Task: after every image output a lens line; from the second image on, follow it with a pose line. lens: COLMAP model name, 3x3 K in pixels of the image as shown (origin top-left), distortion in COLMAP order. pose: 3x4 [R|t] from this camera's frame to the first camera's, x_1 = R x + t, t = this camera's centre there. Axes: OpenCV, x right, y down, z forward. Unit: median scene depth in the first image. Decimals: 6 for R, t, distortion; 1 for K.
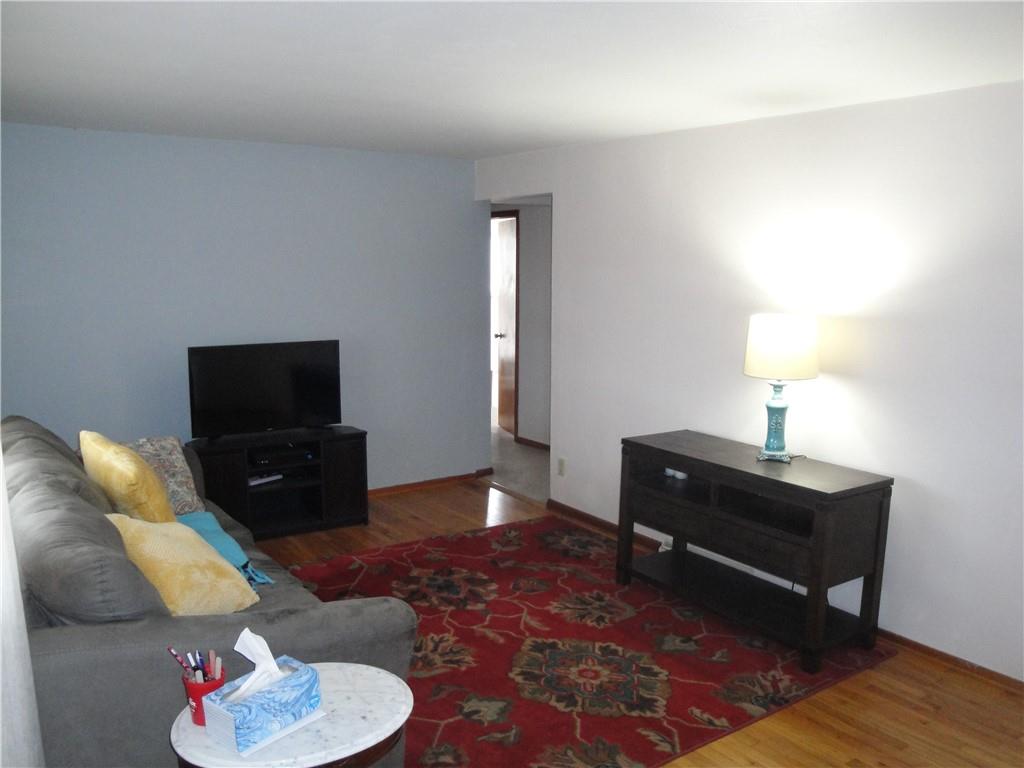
lens RADIAL K [[842.3, 0, 506.4], [0, 842.3, 393.8], [0, 0, 1]] dist [-0.171934, 0.150267]
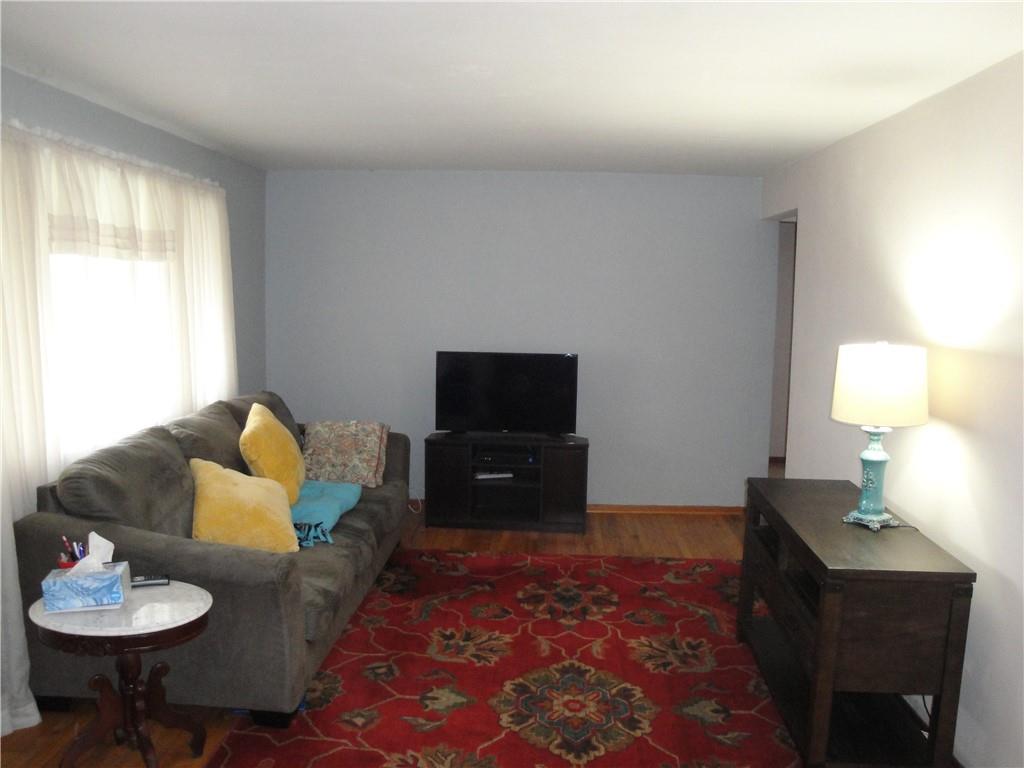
lens RADIAL K [[842.3, 0, 506.4], [0, 842.3, 393.8], [0, 0, 1]] dist [-0.171934, 0.150267]
pose [[0.786199, 0.083190, -0.612349, 0.516022], [-0.102587, 0.994718, 0.003425, -0.013339], [0.609400, 0.060126, 0.790580, 0.153229]]
